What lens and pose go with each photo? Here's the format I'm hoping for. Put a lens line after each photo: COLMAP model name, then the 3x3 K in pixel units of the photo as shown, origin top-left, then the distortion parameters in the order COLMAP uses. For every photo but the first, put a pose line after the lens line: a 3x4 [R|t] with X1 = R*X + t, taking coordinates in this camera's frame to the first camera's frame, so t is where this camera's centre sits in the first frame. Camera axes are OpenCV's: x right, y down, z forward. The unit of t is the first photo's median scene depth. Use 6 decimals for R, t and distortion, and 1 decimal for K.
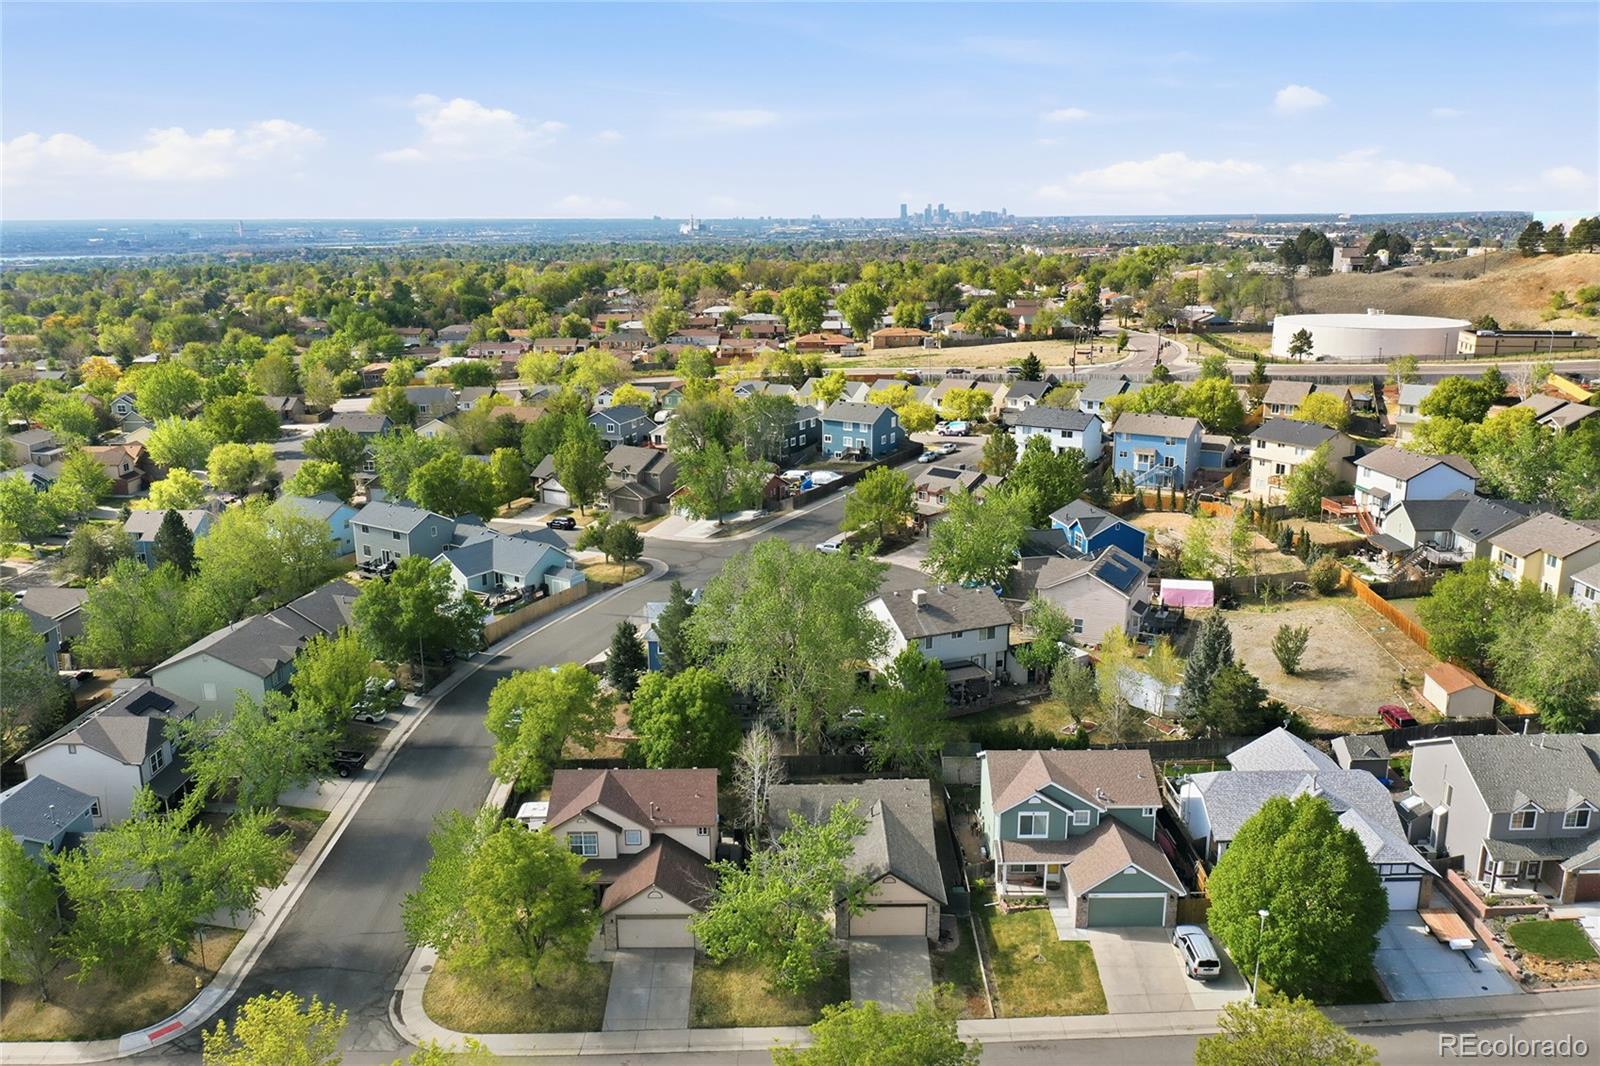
lens RADIAL K [[1260.5, 0, 800.0], [0, 1260.5, 533.0], [0, 0, 1]] dist [-0.025518, -0.003241]
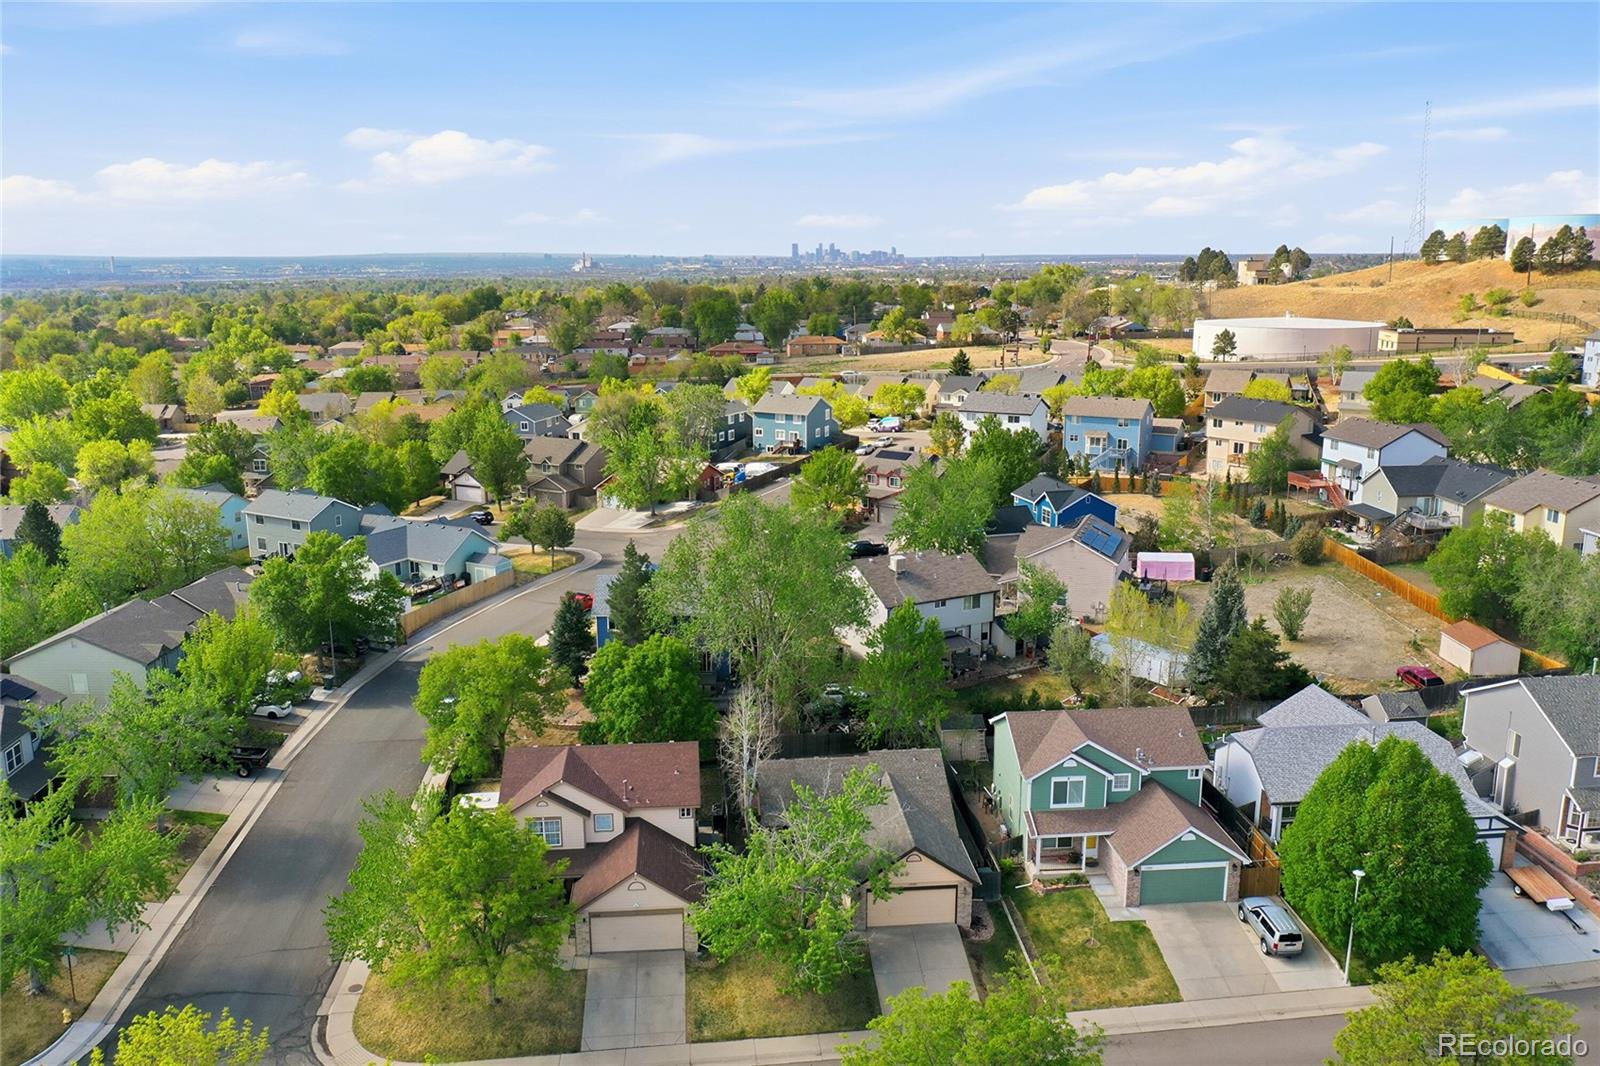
lens RADIAL K [[1260.5, 0, 800.0], [0, 1260.5, 533.0], [0, 0, 1]] dist [-0.025518, -0.003241]
pose [[0.996399, -0.015341, 0.083393, -0.047851], [0.017944, 0.999372, -0.030549, 0.053209], [-0.082872, 0.031935, 0.996048, 0.100323]]
